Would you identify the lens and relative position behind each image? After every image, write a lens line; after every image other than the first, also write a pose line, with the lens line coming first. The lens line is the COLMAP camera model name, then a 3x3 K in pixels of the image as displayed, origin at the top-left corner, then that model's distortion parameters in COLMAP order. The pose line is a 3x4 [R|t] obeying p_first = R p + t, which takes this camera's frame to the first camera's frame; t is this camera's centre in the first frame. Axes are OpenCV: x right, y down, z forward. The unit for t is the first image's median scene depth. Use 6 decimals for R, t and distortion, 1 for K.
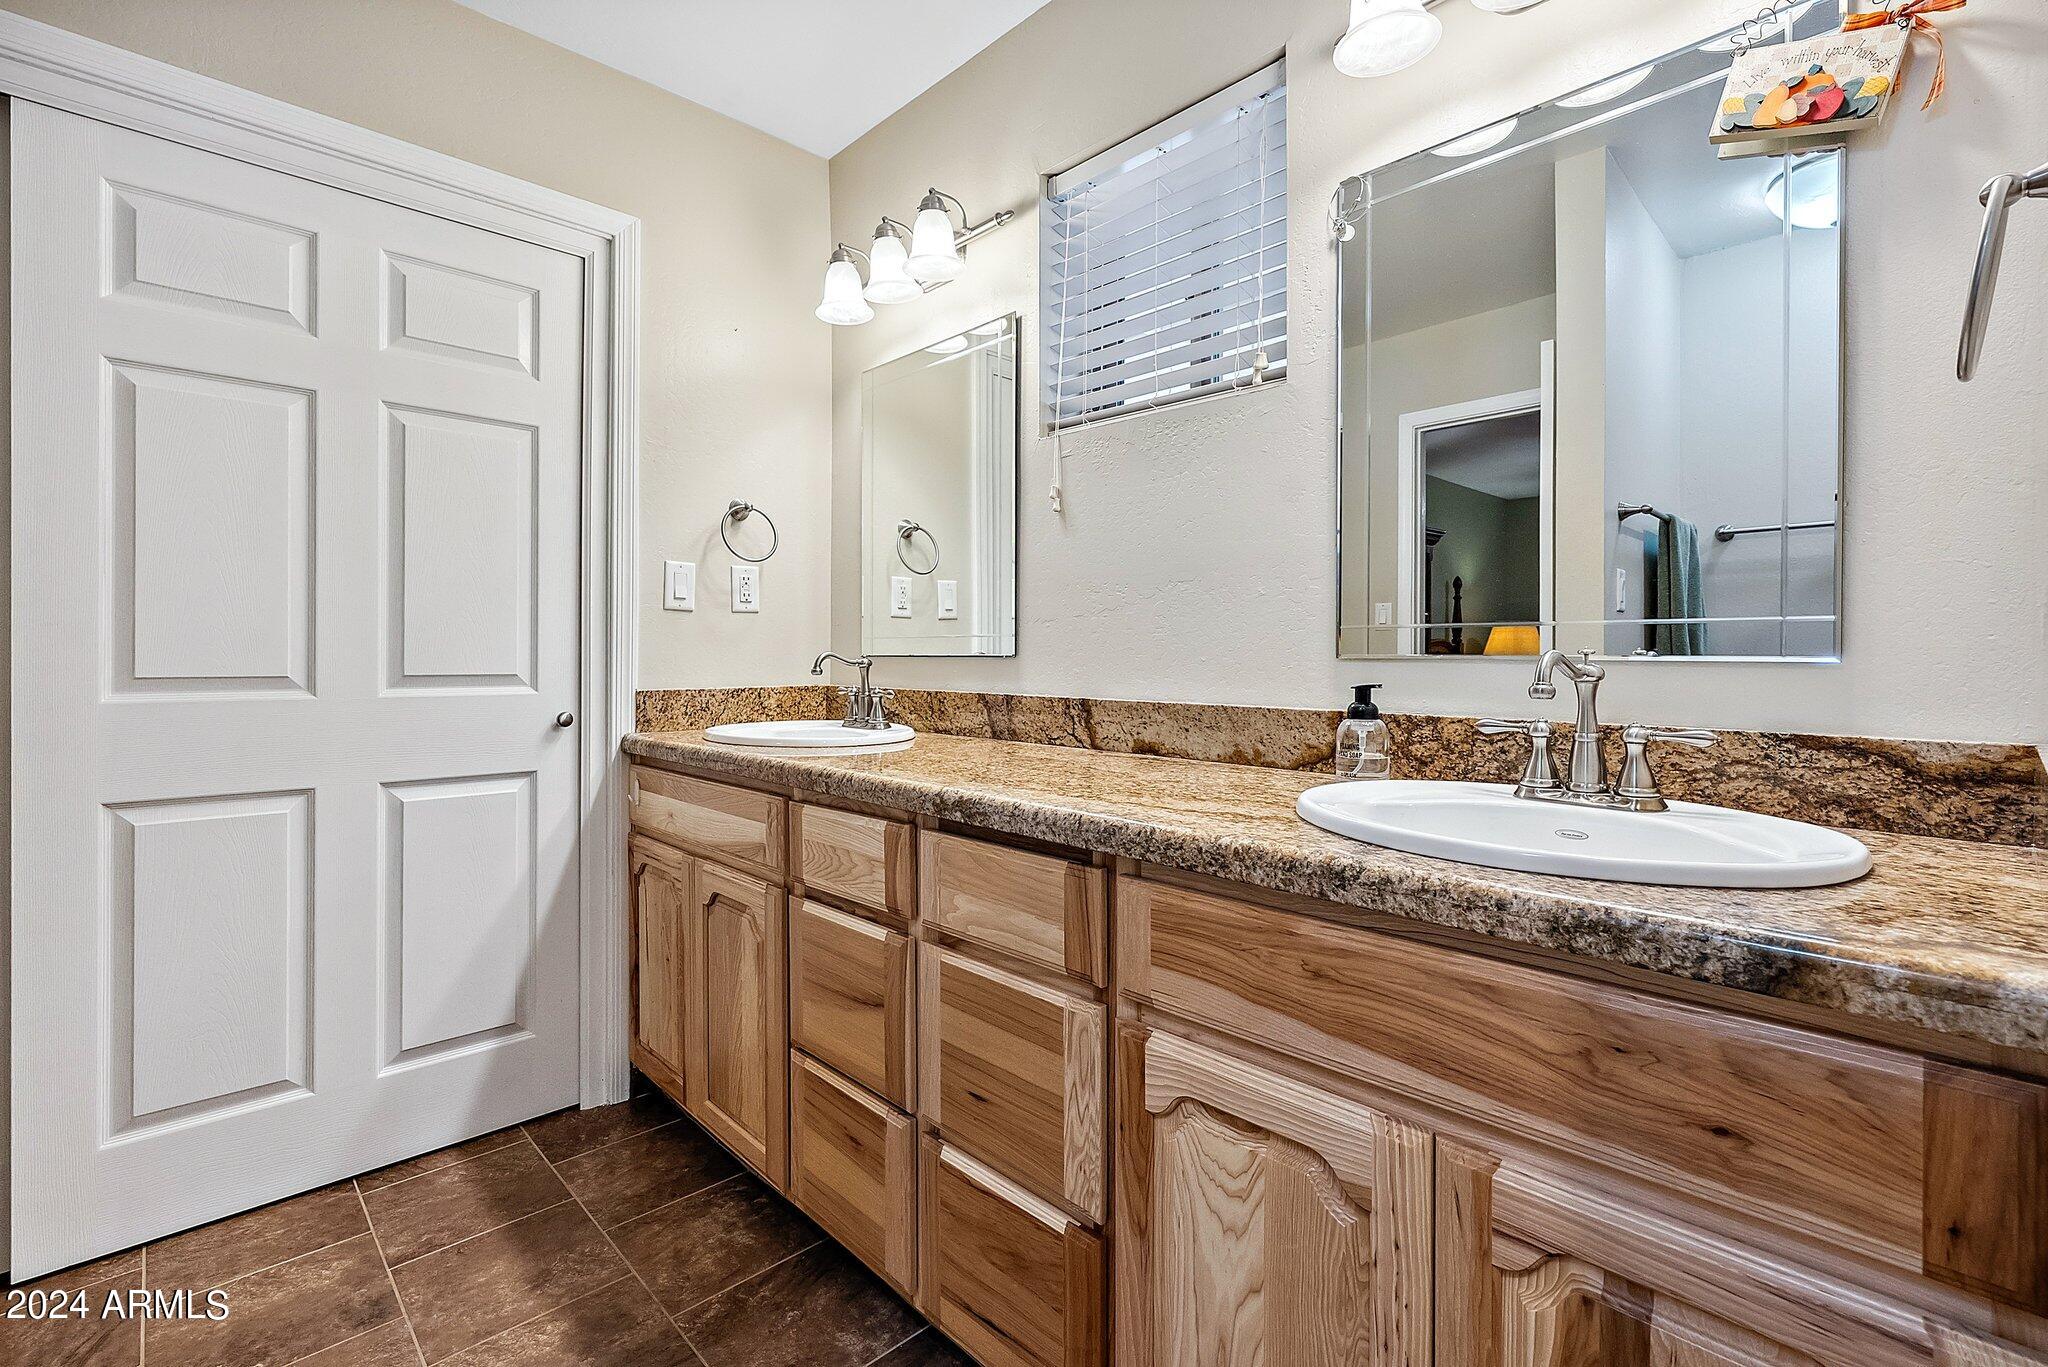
lens RADIAL K [[938.3, 0, 1029.6], [0, 938.3, 652.6], [0, 0, 1]] dist [-0.001248, -0.000211]
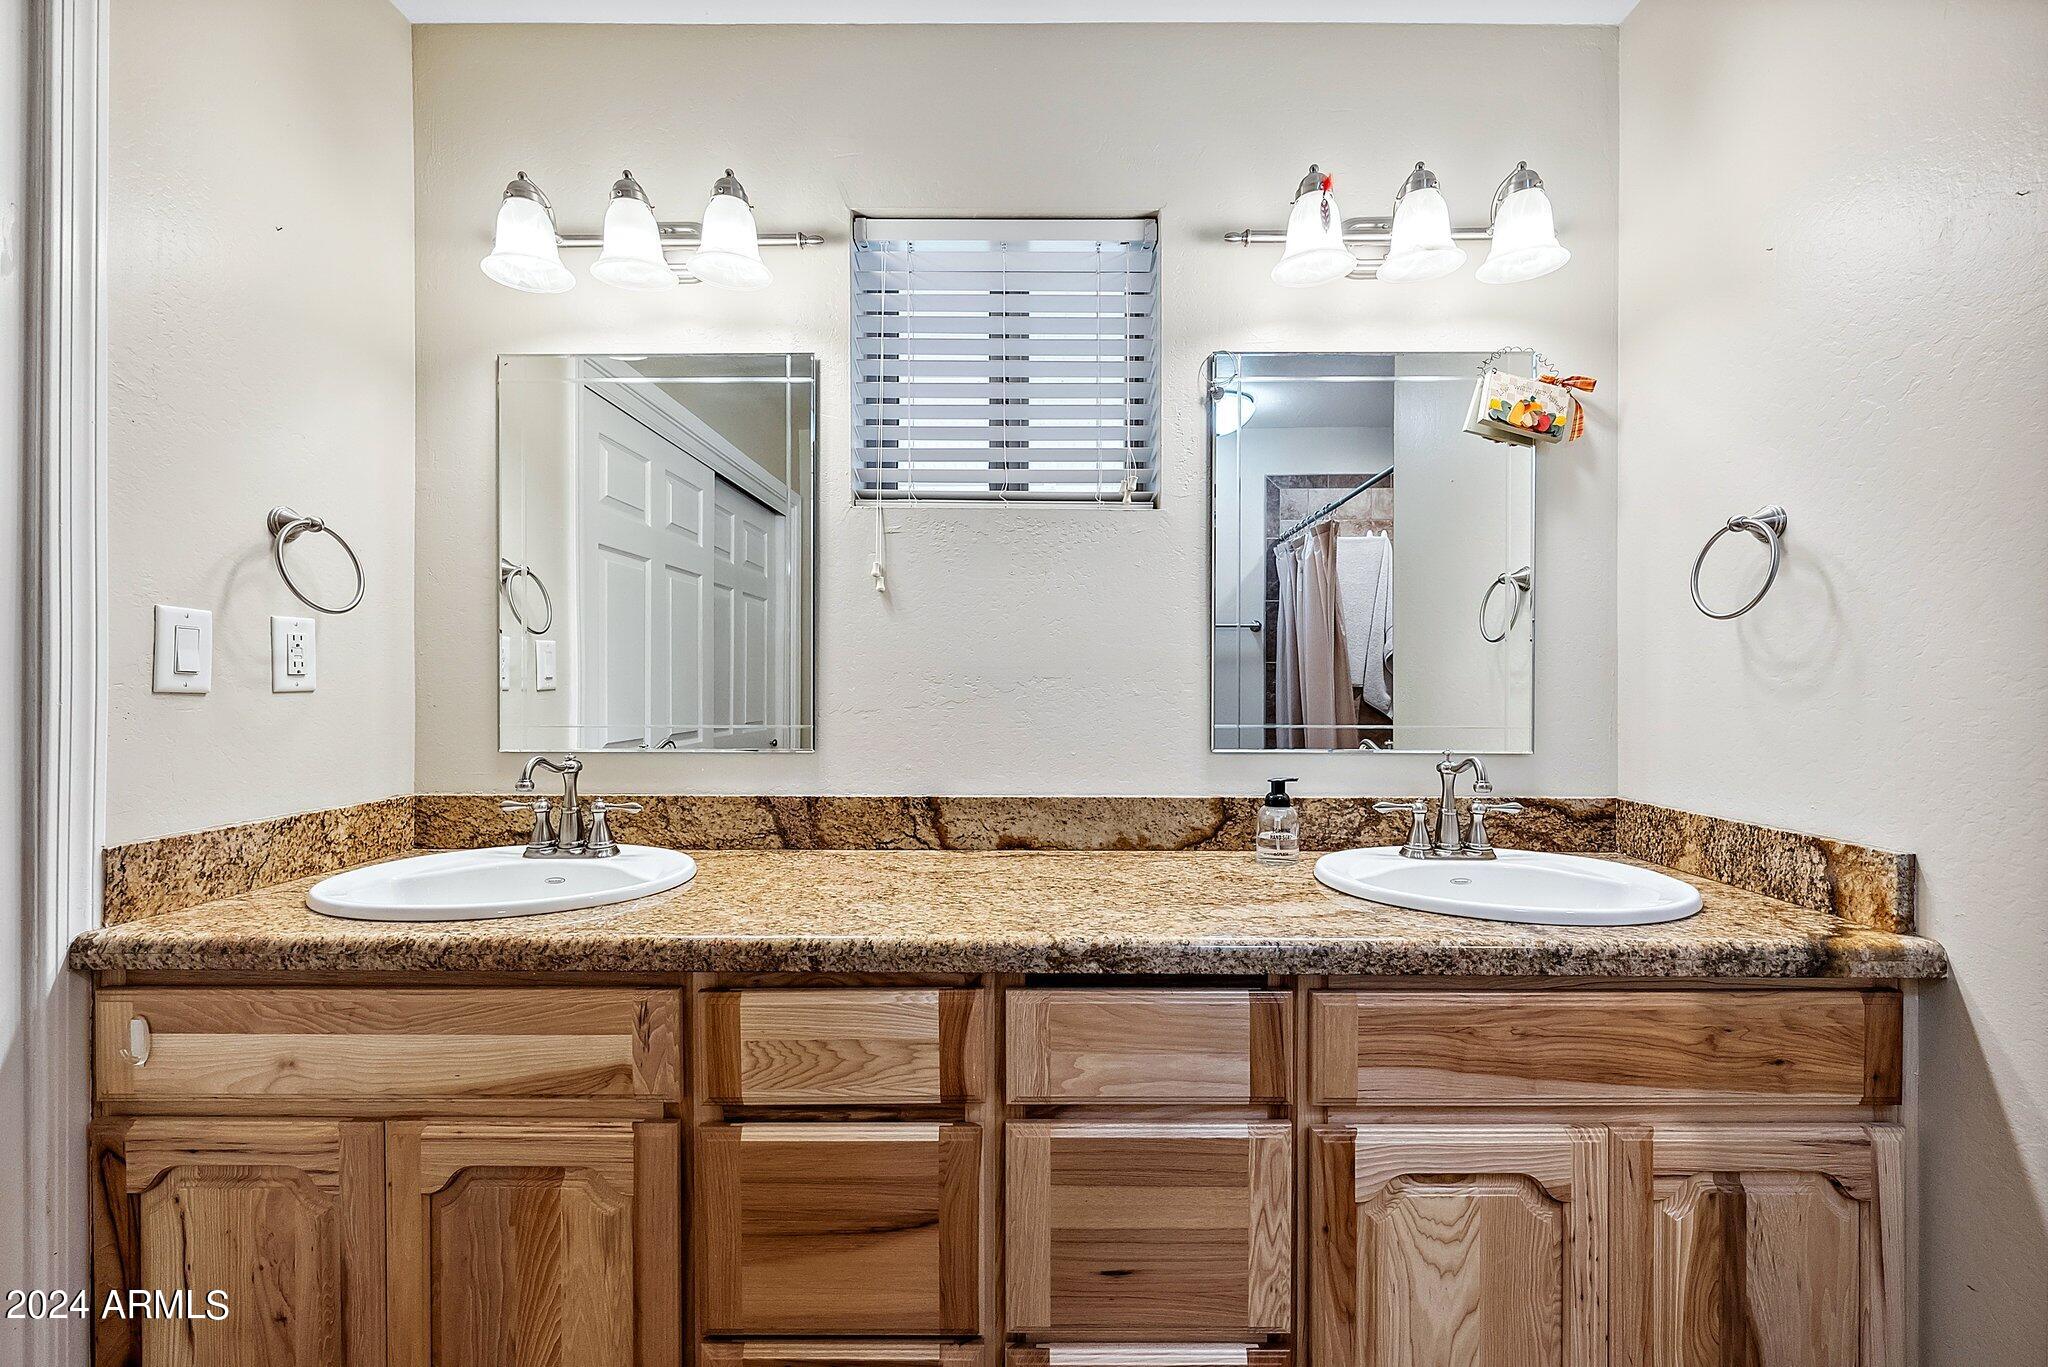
lens RADIAL K [[842.3, 0, 1024.0], [0, 842.3, 683.5], [0, 0, 1]] dist [-0.002261, -0.000379]
pose [[0.685830, -0.000384, 0.727762, -0.675724], [-0.002306, 0.999994, 0.002700, -0.092078], [-0.727758, -0.003530, 0.685825, 0.488594]]
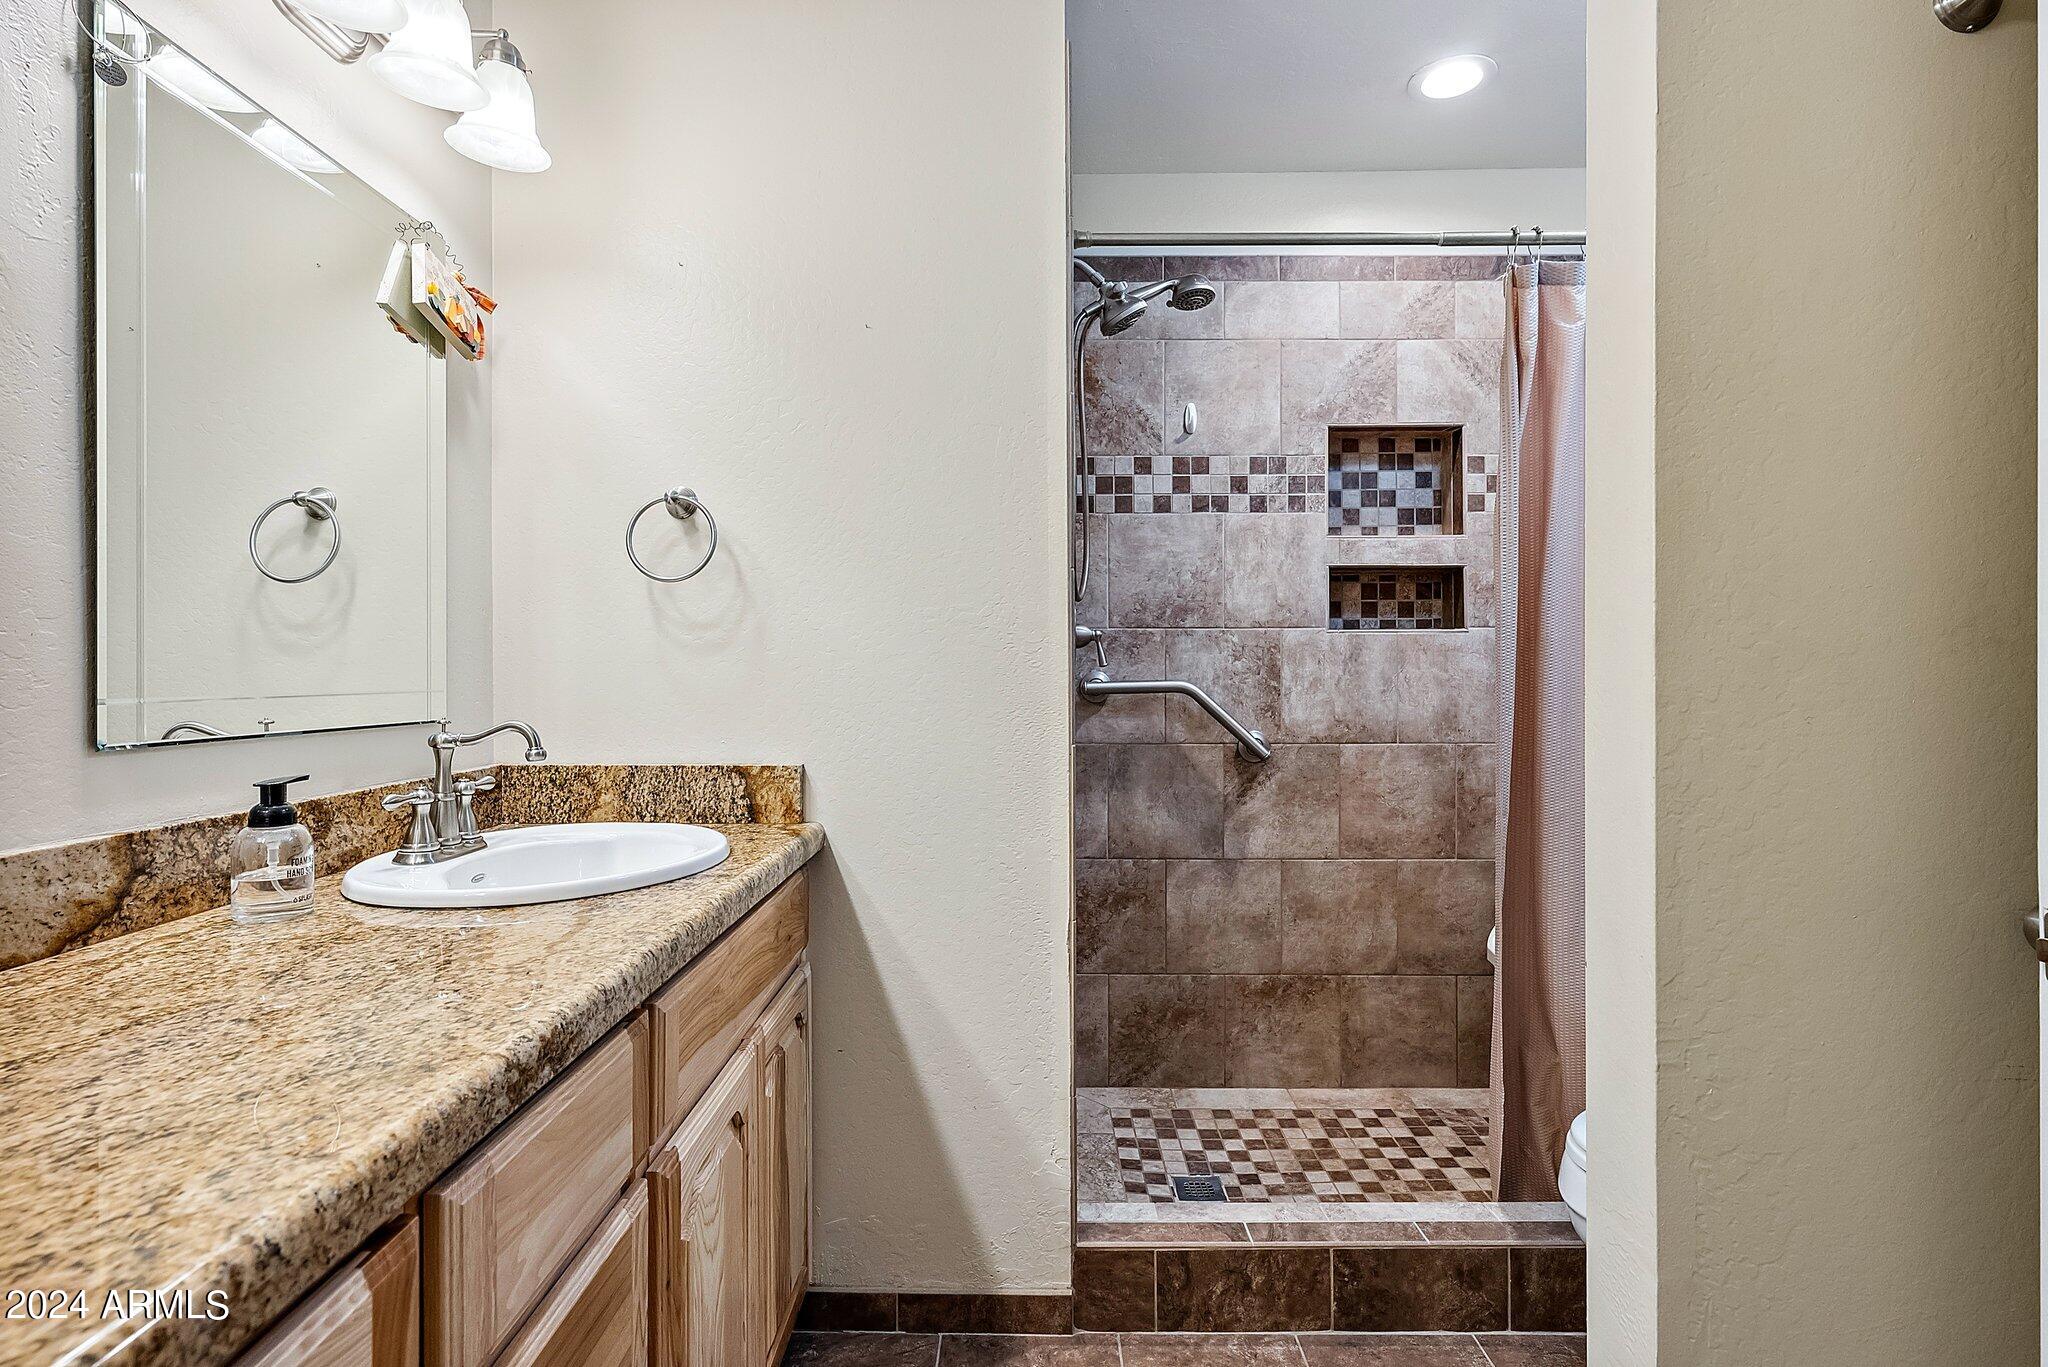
lens RADIAL K [[1040.0, 0, 1027.3], [0, 1040.0, 671.5], [0, 0, 1]] dist [0.028585, -0.000007]
pose [[-0.734518, -0.003156, 0.678582, -0.663067], [-0.003072, 0.999994, 0.001327, -0.055286], [-0.678582, -0.001110, -0.734524, 1.214495]]
